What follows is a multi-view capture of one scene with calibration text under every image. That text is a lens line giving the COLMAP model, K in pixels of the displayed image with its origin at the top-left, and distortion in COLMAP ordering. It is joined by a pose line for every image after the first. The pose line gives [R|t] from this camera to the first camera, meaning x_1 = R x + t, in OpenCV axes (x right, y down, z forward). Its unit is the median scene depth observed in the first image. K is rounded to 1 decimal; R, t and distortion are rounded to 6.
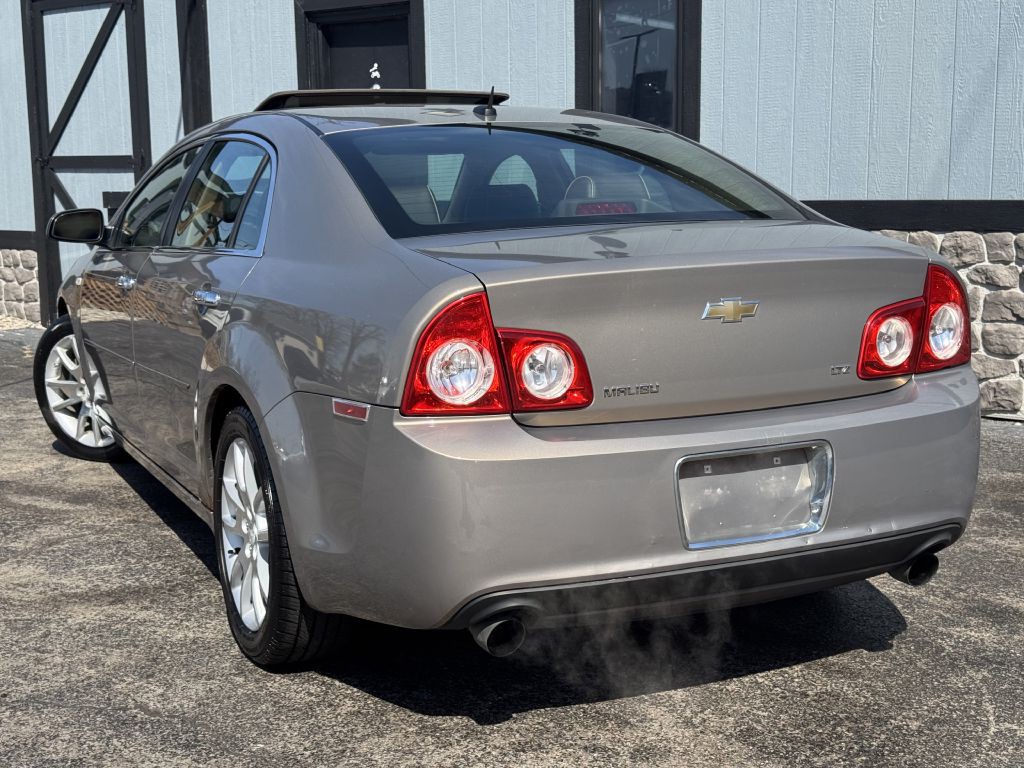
lens RADIAL K [[1438.1, 0, 512.2], [0, 1438.1, 389.9], [0, 0, 1]] dist [0.214061, -0.474690]
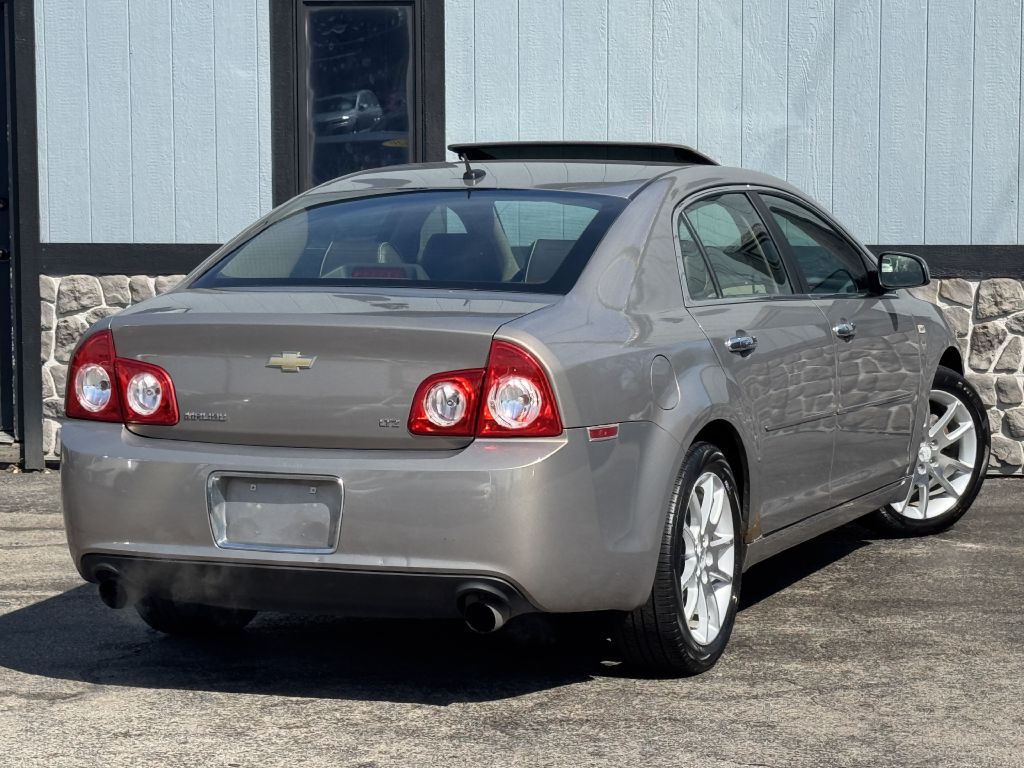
lens RADIAL K [[2862.0, 0, 540.9], [0, 2862.0, 386.0], [0, 0, 1]] dist [0.125570, 0.749664]
pose [[0.871755, -0.032414, 0.488869, -0.801106], [0.068754, 0.996029, -0.056561, 0.063164], [-0.485095, 0.082919, 0.870521, -0.601251]]
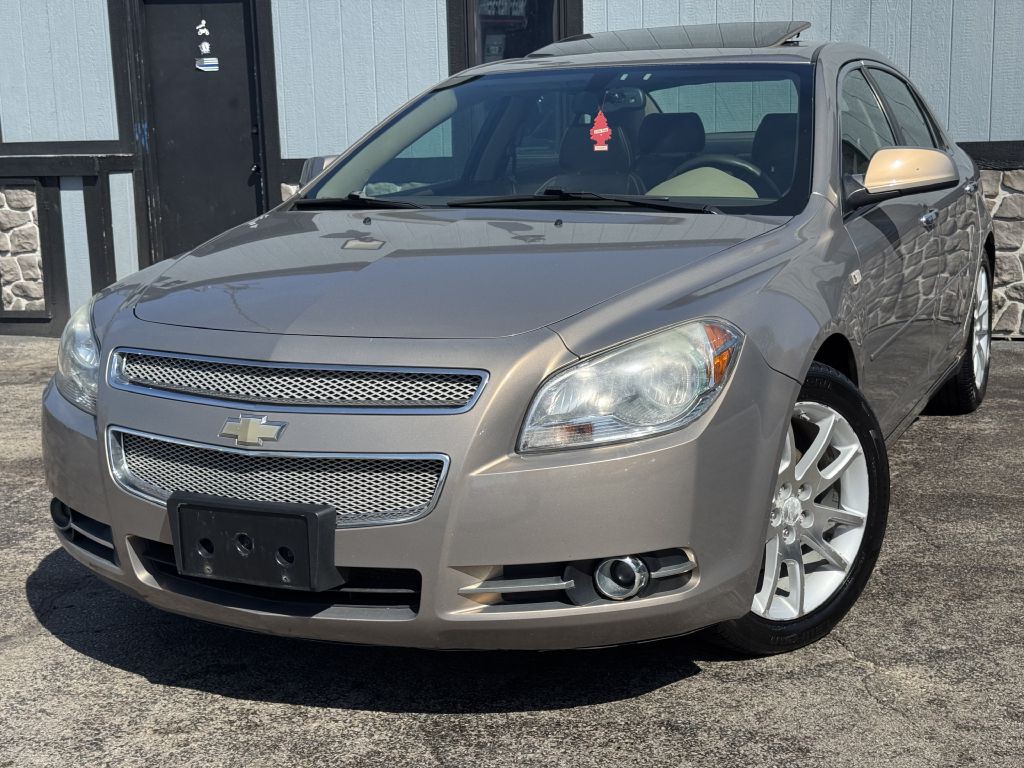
lens RADIAL K [[1438.1, 0, 512.2], [0, 1438.1, 389.9], [0, 0, 1]] dist [0.214061, -0.474690]
pose [[0.939352, -0.071699, 0.335375, -0.358892], [0.067441, 0.997426, 0.024342, 0.016127], [-0.336257, -0.000248, 0.941770, 0.019325]]
